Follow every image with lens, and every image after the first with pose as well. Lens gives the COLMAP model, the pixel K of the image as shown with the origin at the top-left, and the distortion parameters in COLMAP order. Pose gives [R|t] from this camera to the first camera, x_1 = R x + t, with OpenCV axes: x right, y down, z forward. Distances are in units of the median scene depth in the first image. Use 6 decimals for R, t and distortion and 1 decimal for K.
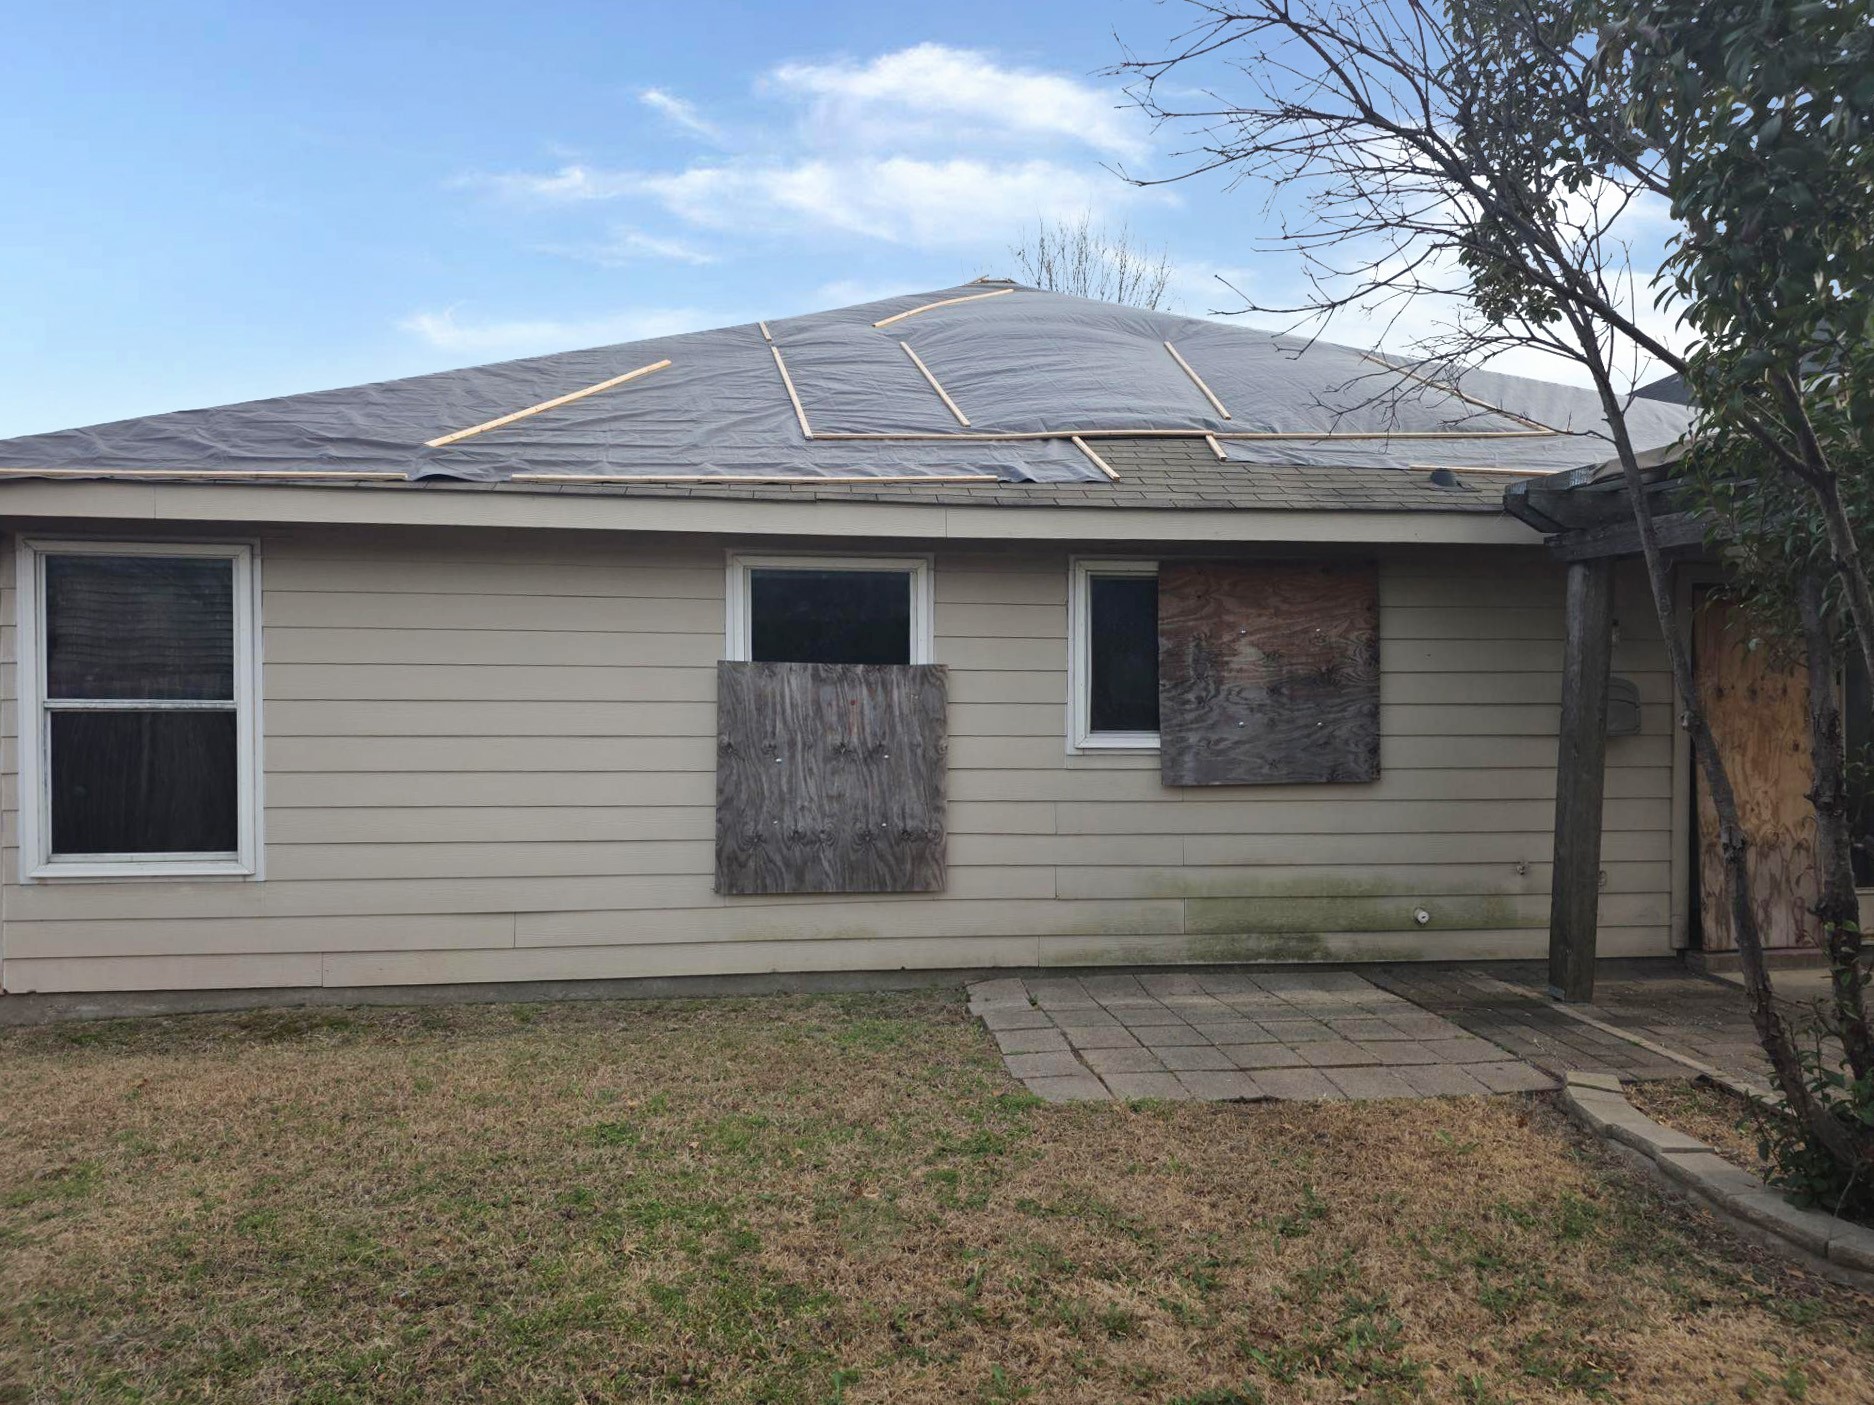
lens RADIAL K [[1232.8, 0, 937.0], [0, 1232.8, 702.5], [0, 0, 1]] dist [0.125535, -0.116501]
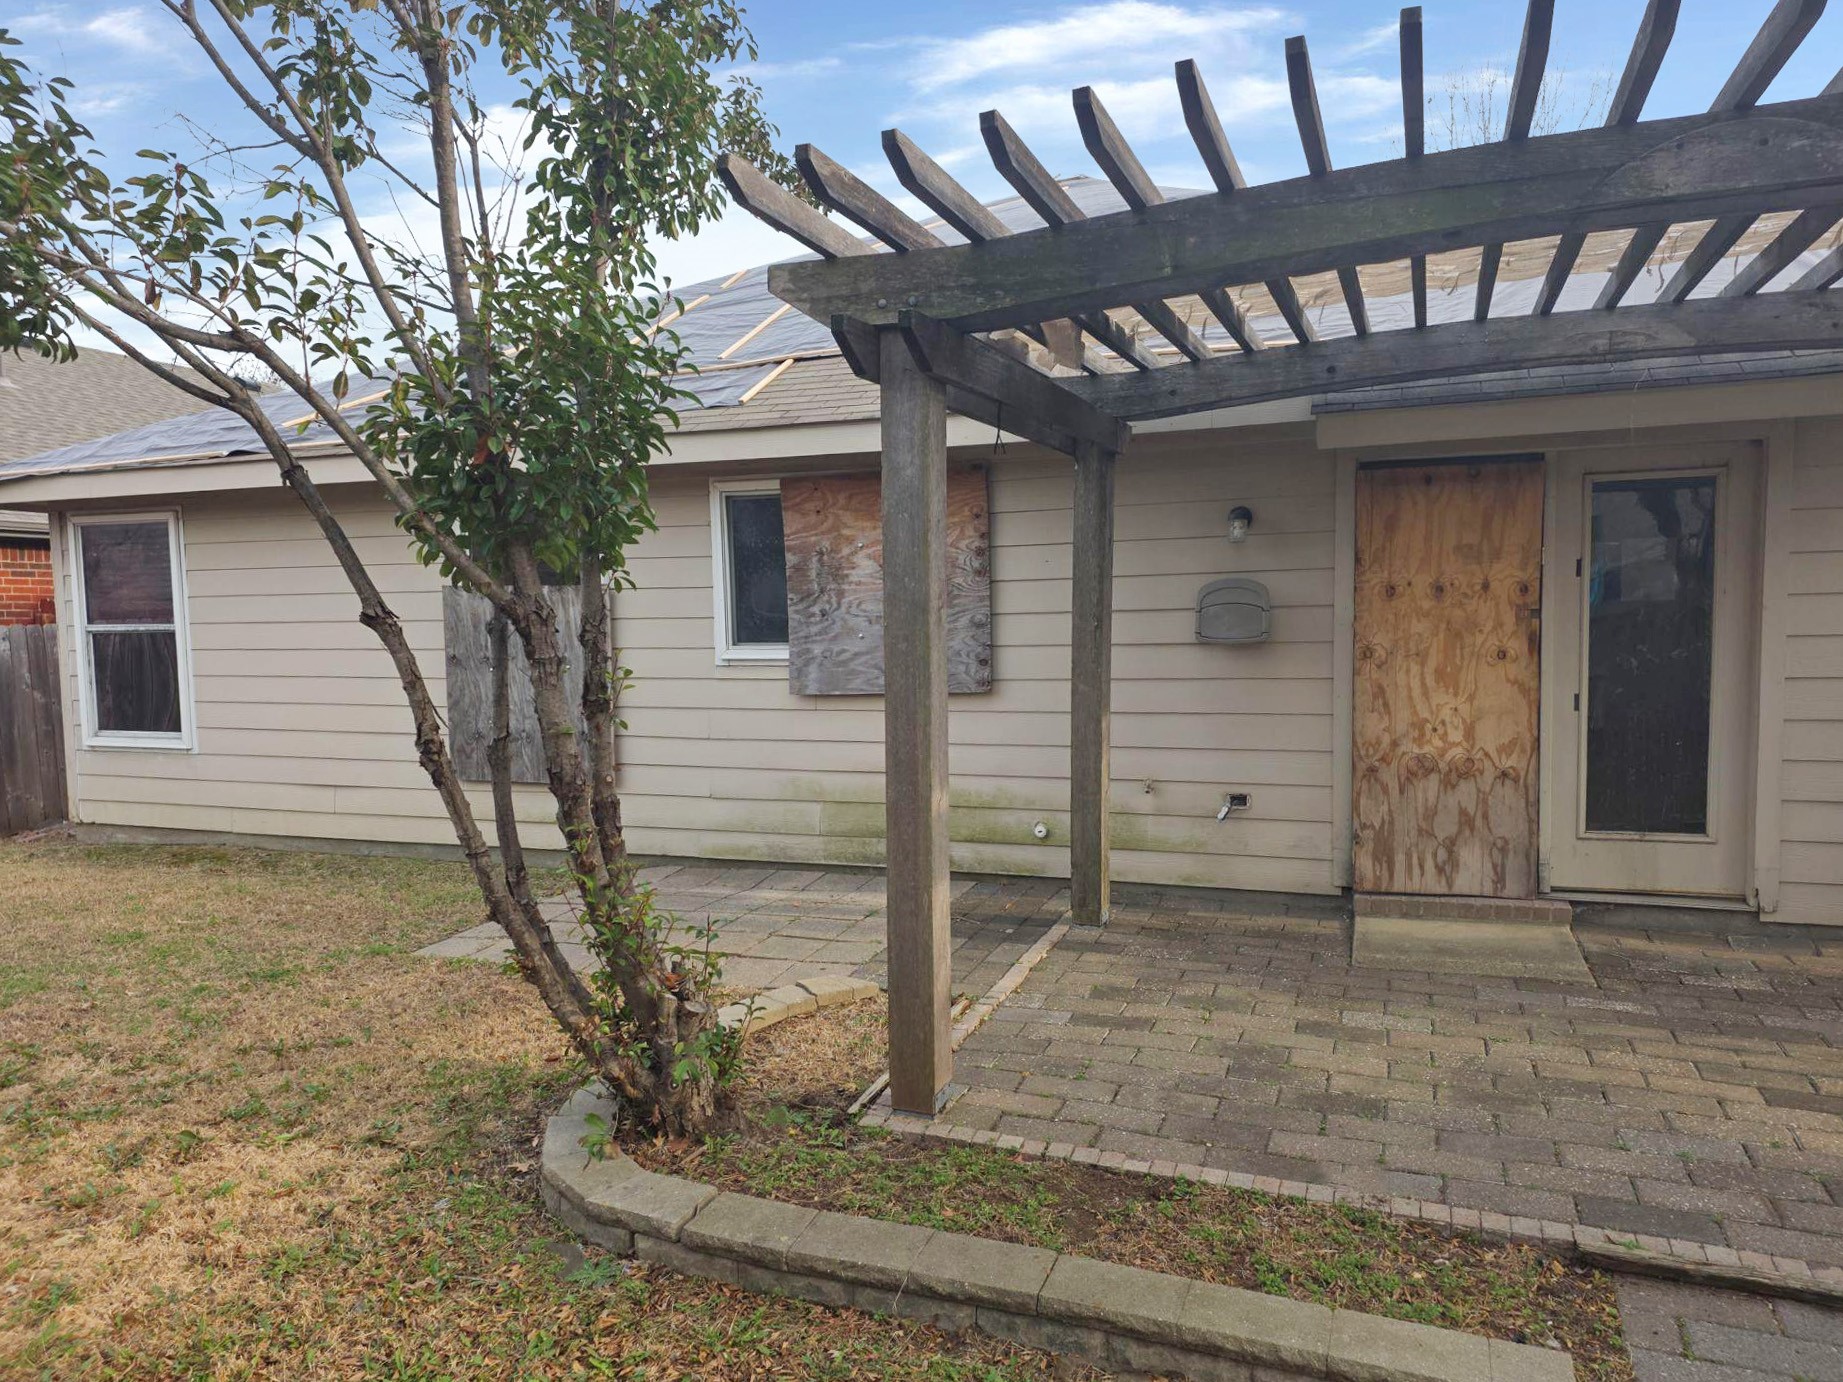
lens RADIAL K [[1258.3, 0, 921.5], [0, 1258.3, 691.0], [0, 0, 1]] dist [0.155931, -0.149217]
pose [[0.885878, 0.011244, -0.463782, 0.775232], [0.021033, 0.997705, 0.064364, -0.002899], [0.463441, -0.066774, 0.883608, 0.102743]]
